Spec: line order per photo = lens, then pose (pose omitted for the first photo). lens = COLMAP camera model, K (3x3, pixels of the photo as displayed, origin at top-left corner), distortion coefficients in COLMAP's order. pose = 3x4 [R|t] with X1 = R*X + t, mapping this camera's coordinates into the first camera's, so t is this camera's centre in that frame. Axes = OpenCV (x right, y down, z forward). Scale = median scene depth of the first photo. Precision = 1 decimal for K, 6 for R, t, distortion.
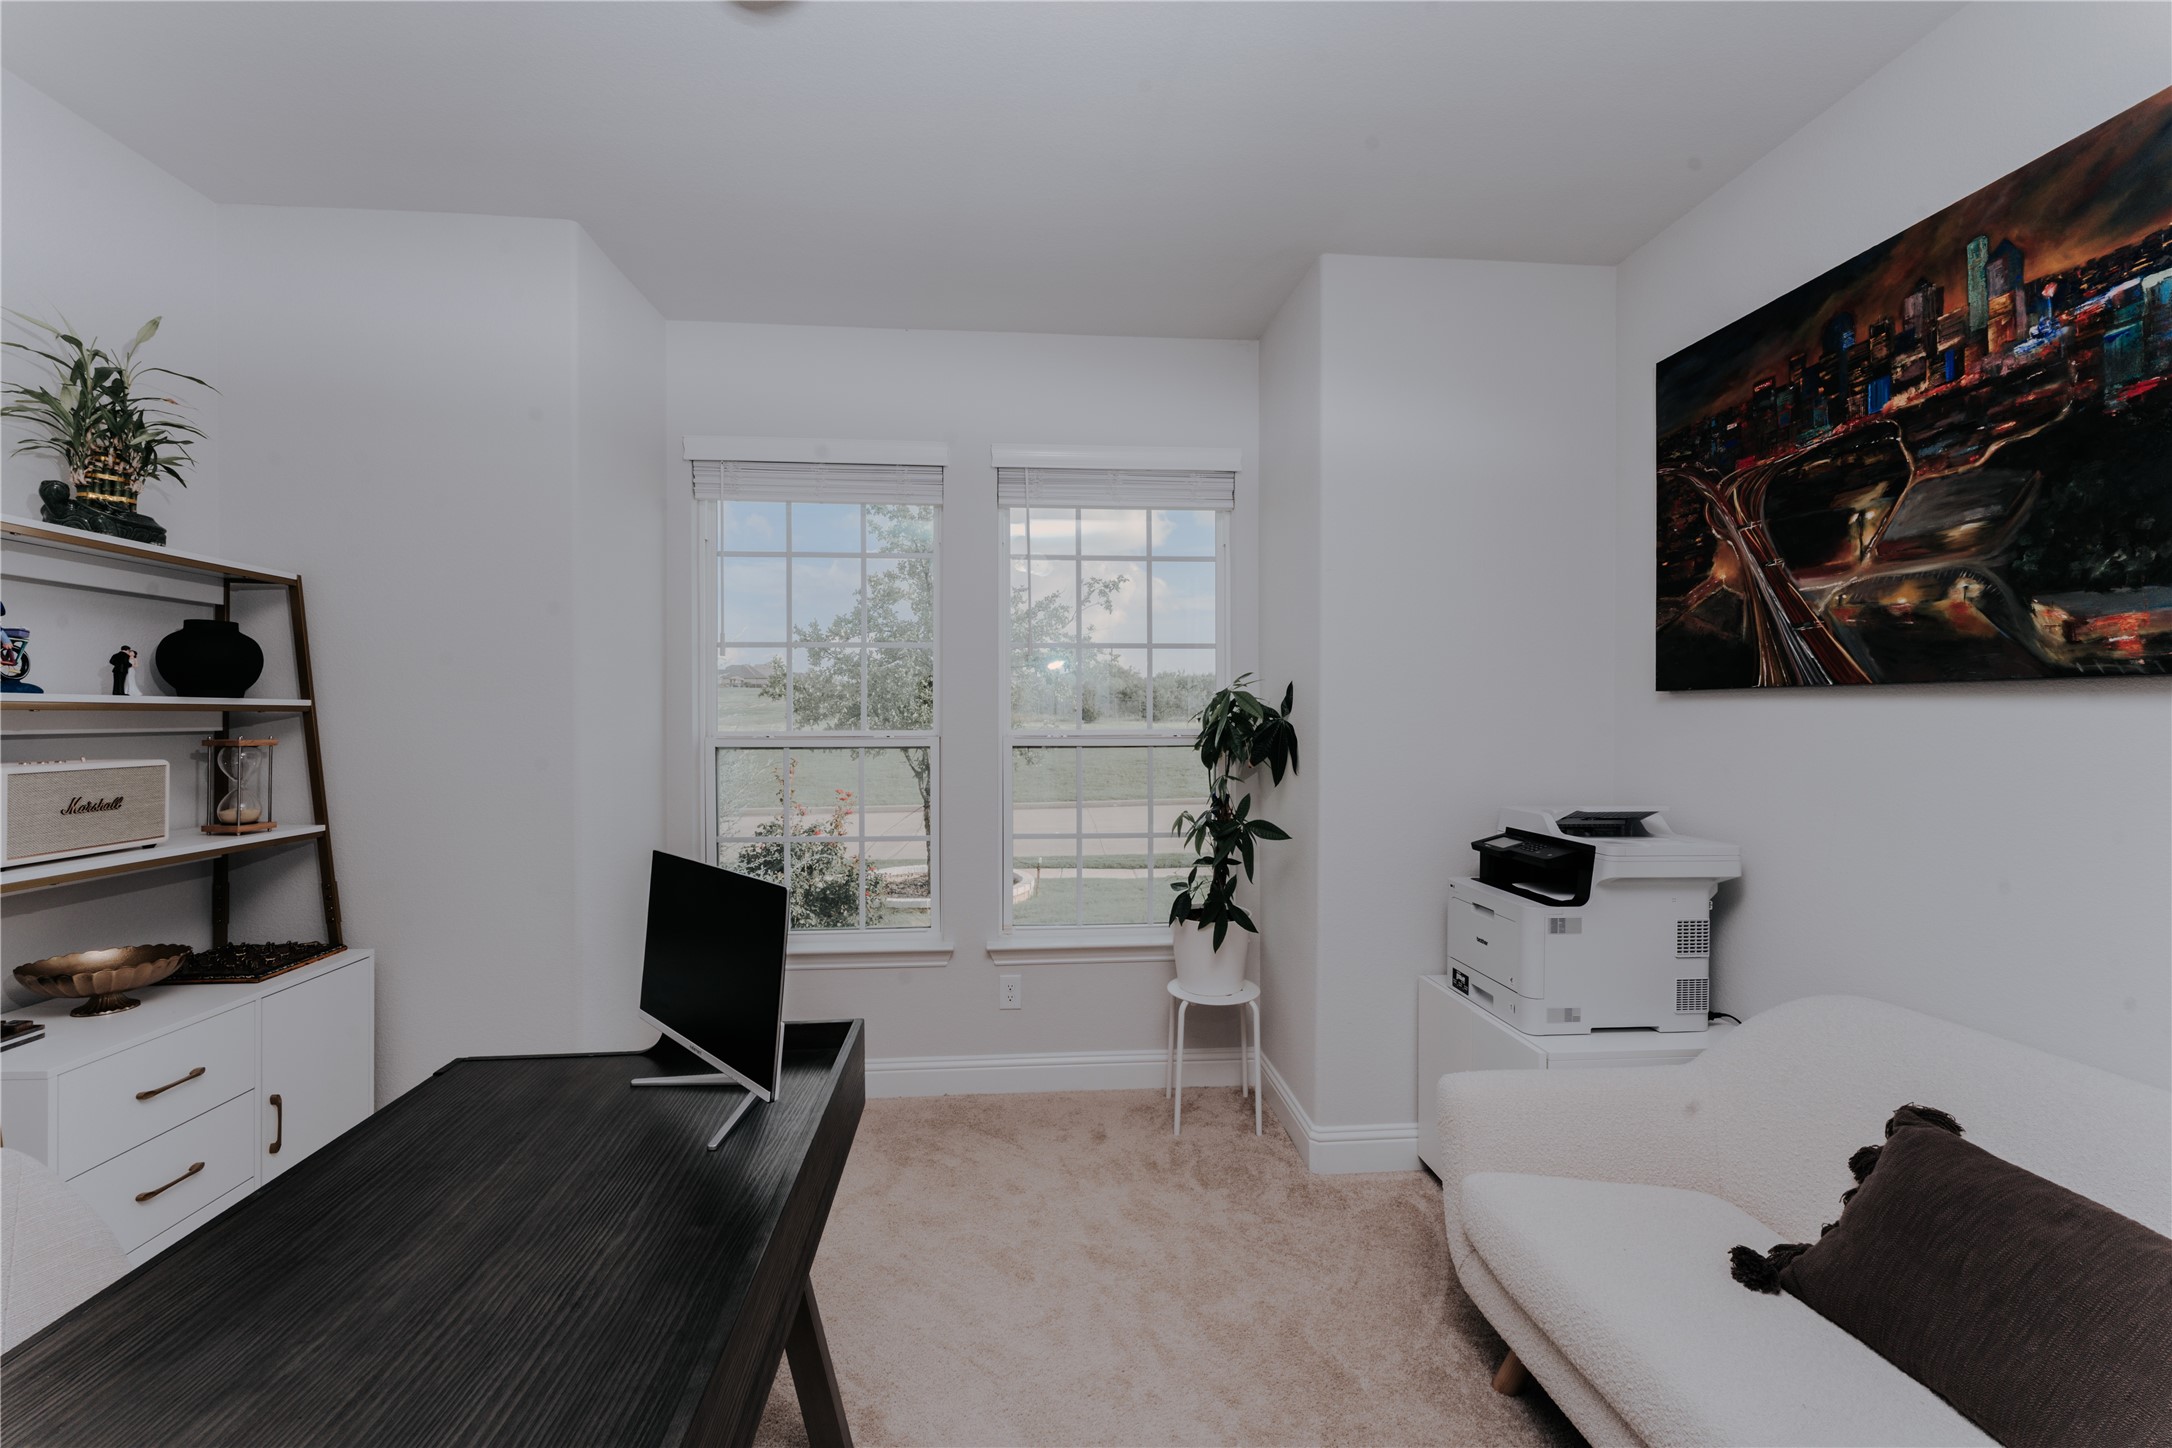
lens RADIAL K [[875.2, 0, 1088.4], [0, 875.2, 716.3], [0, 0, 1]] dist [0.009130, -0.000257]
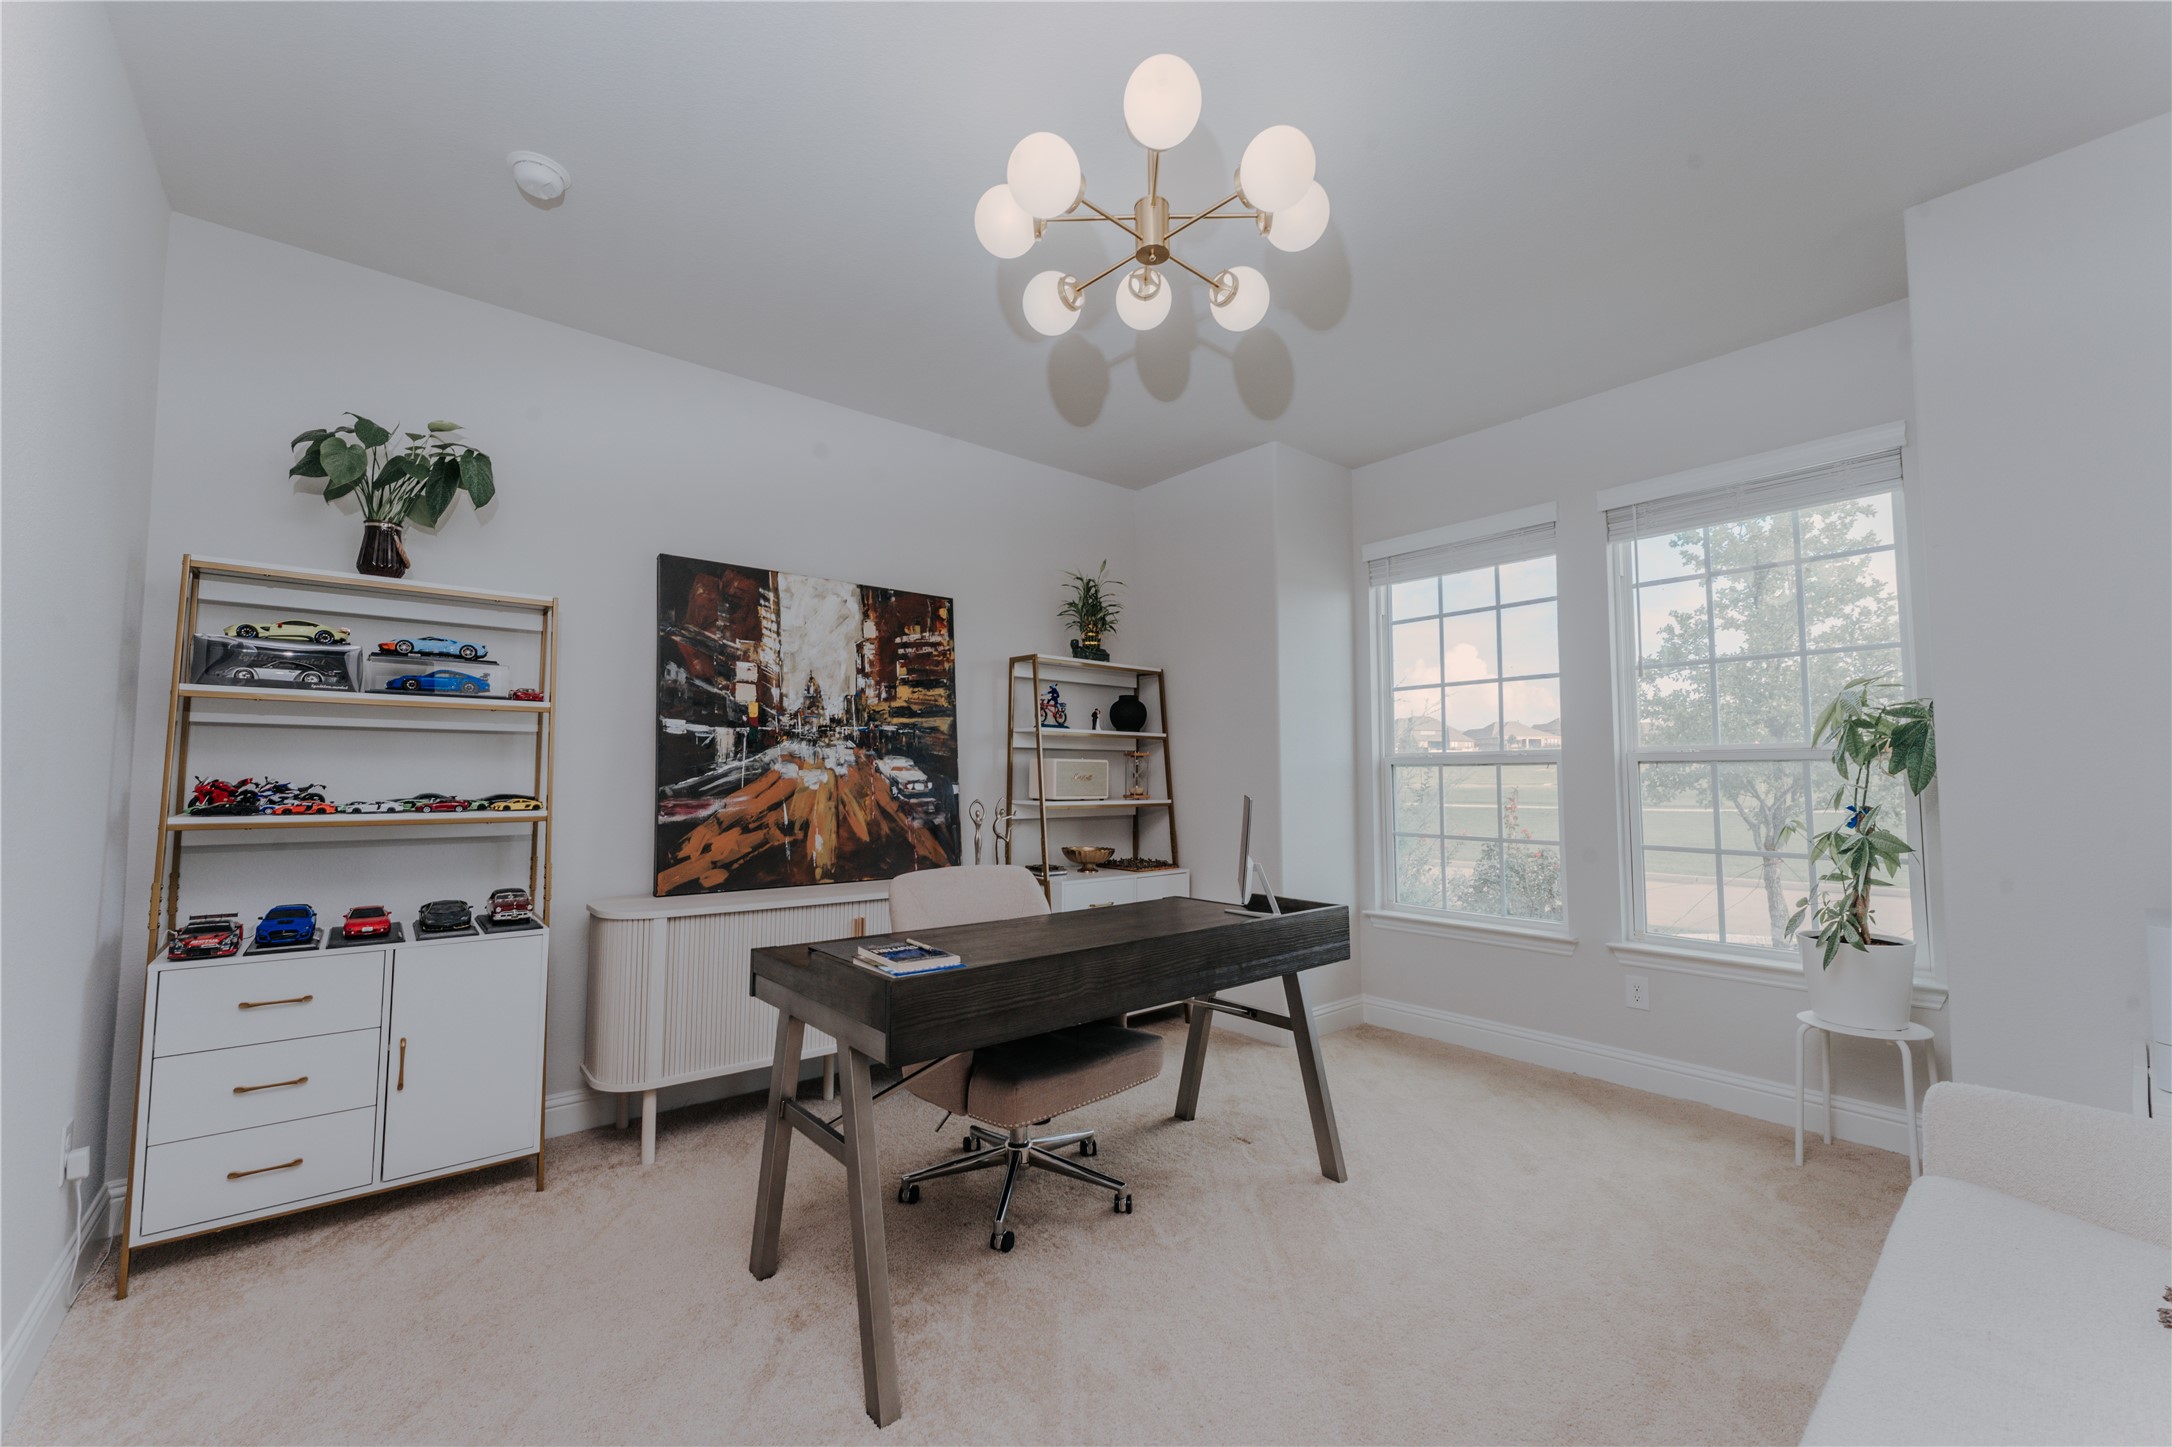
lens RADIAL K [[875.2, 0, 1086.5], [0, 875.2, 721.9], [0, 0, 1]] dist [0.009130, -0.000257]
pose [[0.576695, -0.051016, -0.815365, 0.582378], [-0.001307, 0.997989, -0.063367, 0.079364], [0.816959, 0.037610, 0.575469, -0.239971]]
